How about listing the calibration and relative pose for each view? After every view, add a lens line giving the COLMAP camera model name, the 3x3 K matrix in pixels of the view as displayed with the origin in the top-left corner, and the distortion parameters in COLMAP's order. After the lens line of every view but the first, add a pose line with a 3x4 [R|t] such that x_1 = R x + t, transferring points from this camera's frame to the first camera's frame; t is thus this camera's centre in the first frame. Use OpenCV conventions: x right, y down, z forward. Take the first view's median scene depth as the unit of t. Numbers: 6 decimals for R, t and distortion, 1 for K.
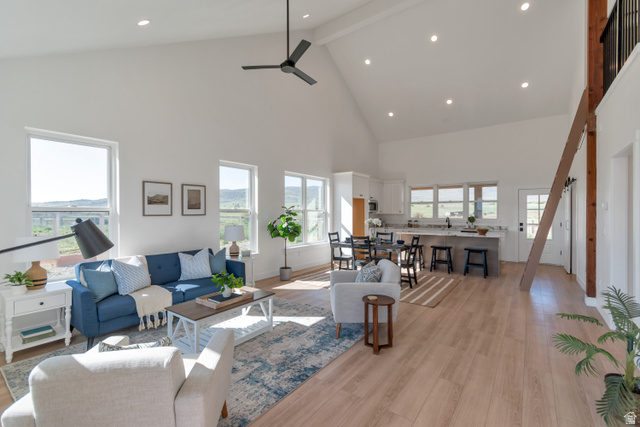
lens RADIAL K [[286.3, 0, 321.8], [0, 286.3, 213.1], [0, 0, 1]] dist [0.003582, -0.001519]
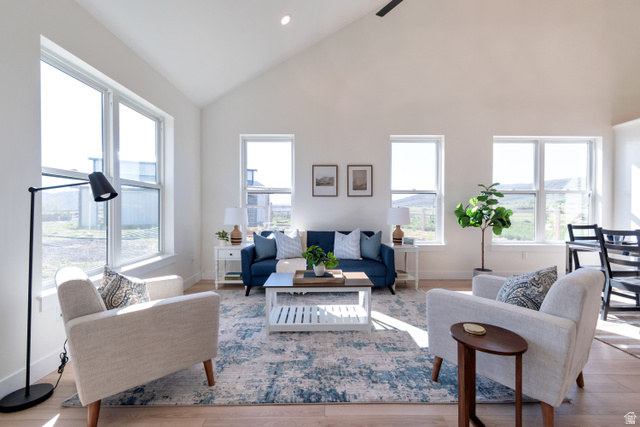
lens RADIAL K [[286.3, 0, 316.1], [0, 286.3, 214.8], [0, 0, 1]] dist [0.003582, -0.001519]
pose [[0.593963, 0.015748, -0.804338, 0.209430], [-0.006037, 0.999867, 0.015118, 0.046793], [0.804470, -0.004124, 0.593980, 0.246979]]
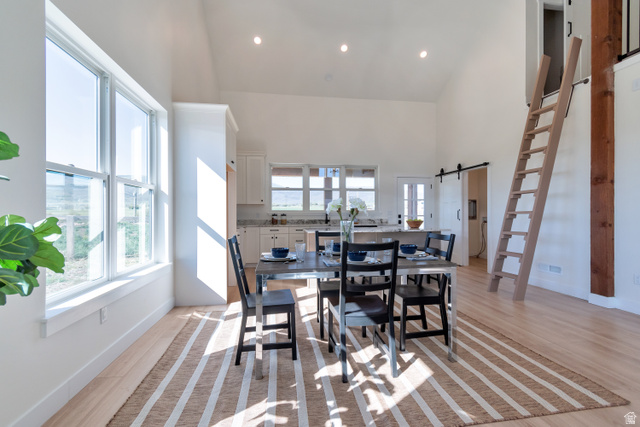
lens RADIAL K [[286.3, 0, 324.1], [0, 286.3, 214.5], [0, 0, 1]] dist [0.003582, -0.001519]
pose [[0.711079, -0.003584, 0.703103, -0.143397], [0.002370, 0.999994, 0.002701, 0.042156], [-0.703108, -0.000255, 0.711083, 0.737763]]
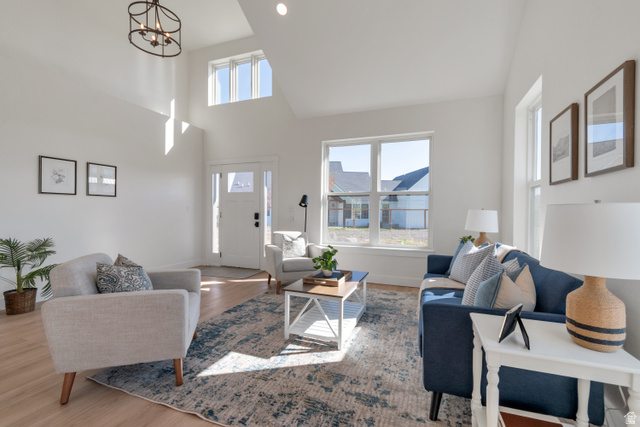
lens RADIAL K [[286.3, 0, 324.4], [0, 286.3, 210.4], [0, 0, 1]] dist [0.003582, -0.001519]
pose [[-0.964431, -0.004913, -0.264289, -0.042824], [-0.006435, 0.999967, 0.004894, 0.043500], [0.264256, 0.006421, -0.964431, 1.015908]]
